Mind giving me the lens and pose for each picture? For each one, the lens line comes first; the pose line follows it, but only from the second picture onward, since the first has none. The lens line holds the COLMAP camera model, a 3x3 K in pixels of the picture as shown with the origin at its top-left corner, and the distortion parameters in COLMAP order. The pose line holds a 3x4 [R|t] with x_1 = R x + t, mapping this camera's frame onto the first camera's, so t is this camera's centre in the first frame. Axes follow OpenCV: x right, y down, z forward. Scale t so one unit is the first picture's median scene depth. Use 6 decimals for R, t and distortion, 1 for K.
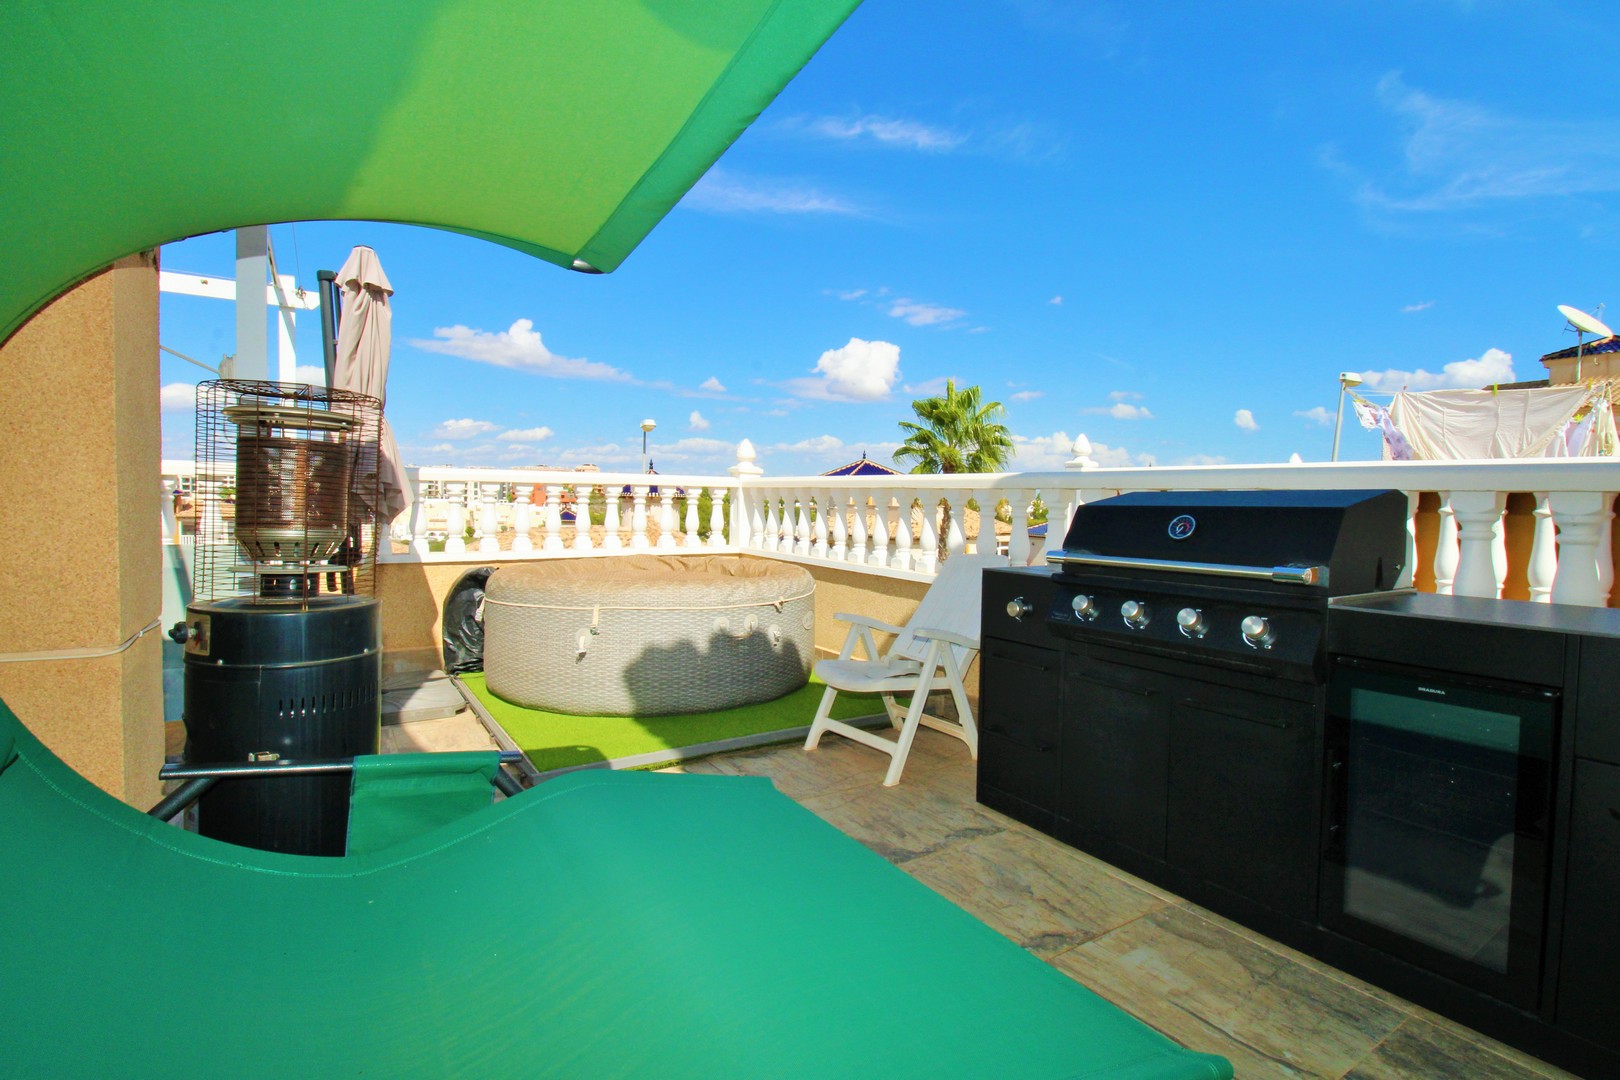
lens RADIAL K [[770.8, 0, 810.4], [0, 770.8, 535.9], [0, 0, 1]] dist [-0.000564, -0.010490]
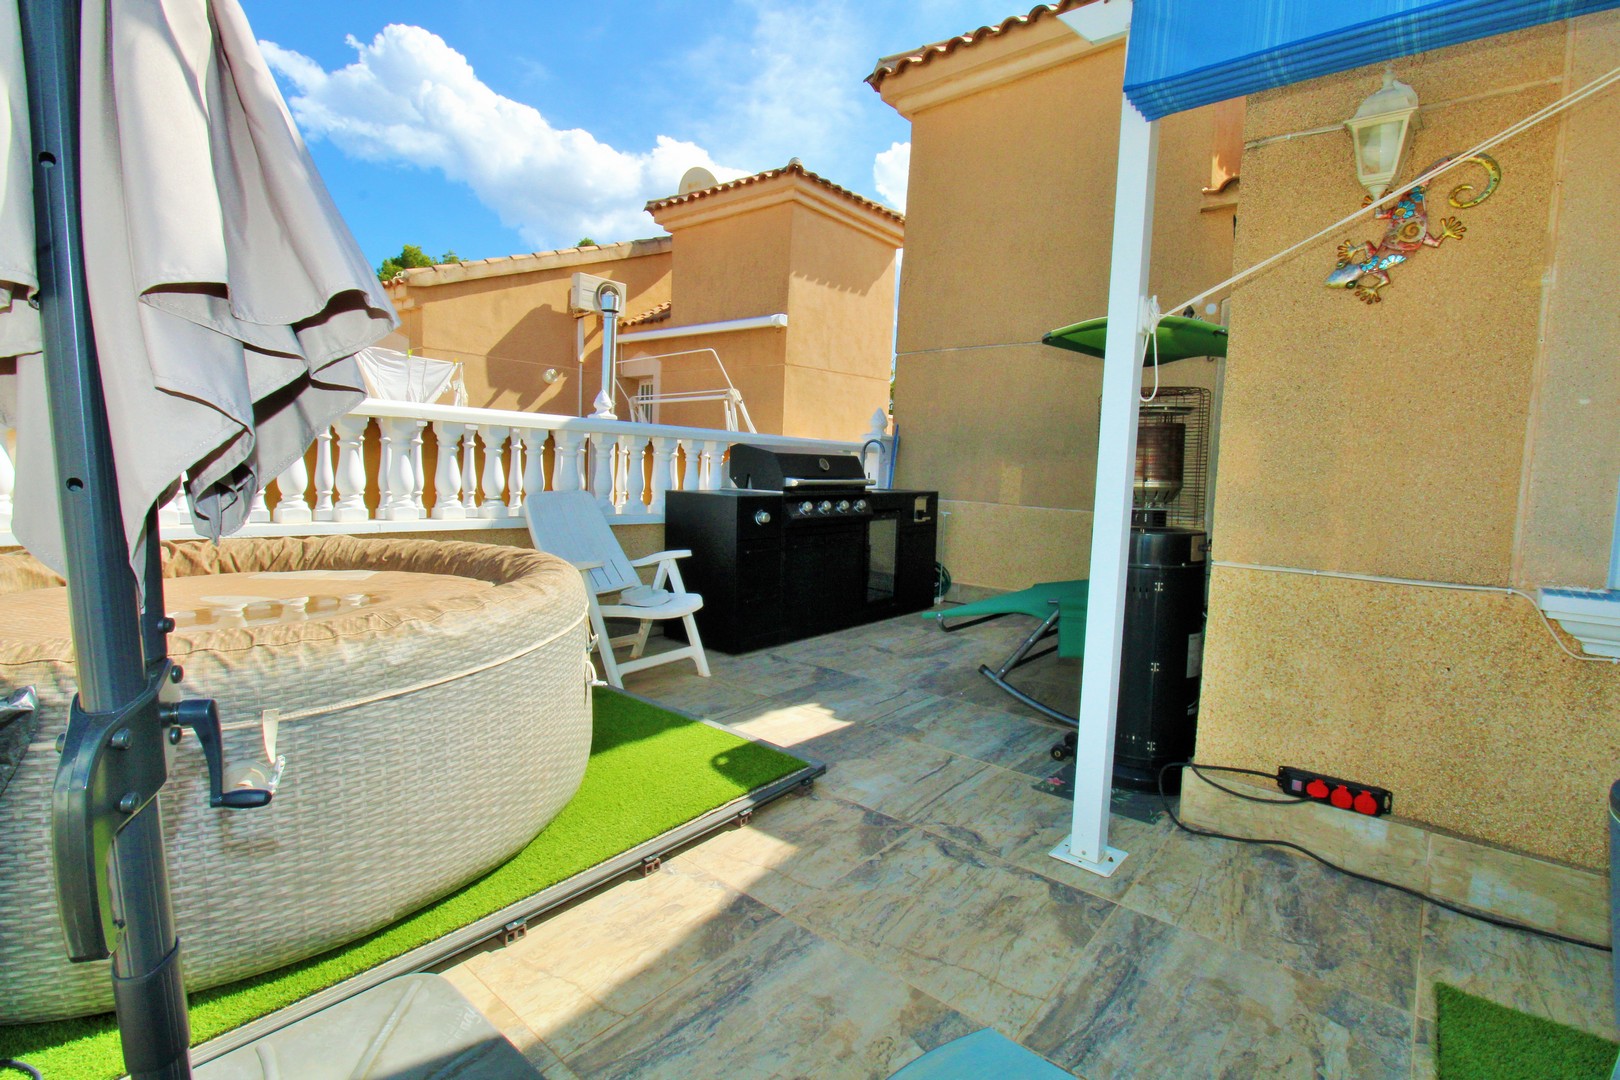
lens RADIAL K [[770.8, 0, 810.4], [0, 770.8, 535.9], [0, 0, 1]] dist [-0.000564, -0.010490]
pose [[-0.288817, -0.123602, 0.949372, -1.277645], [0.007900, 0.991290, 0.131463, -0.076878], [-0.957352, 0.045469, -0.285325, 1.362021]]
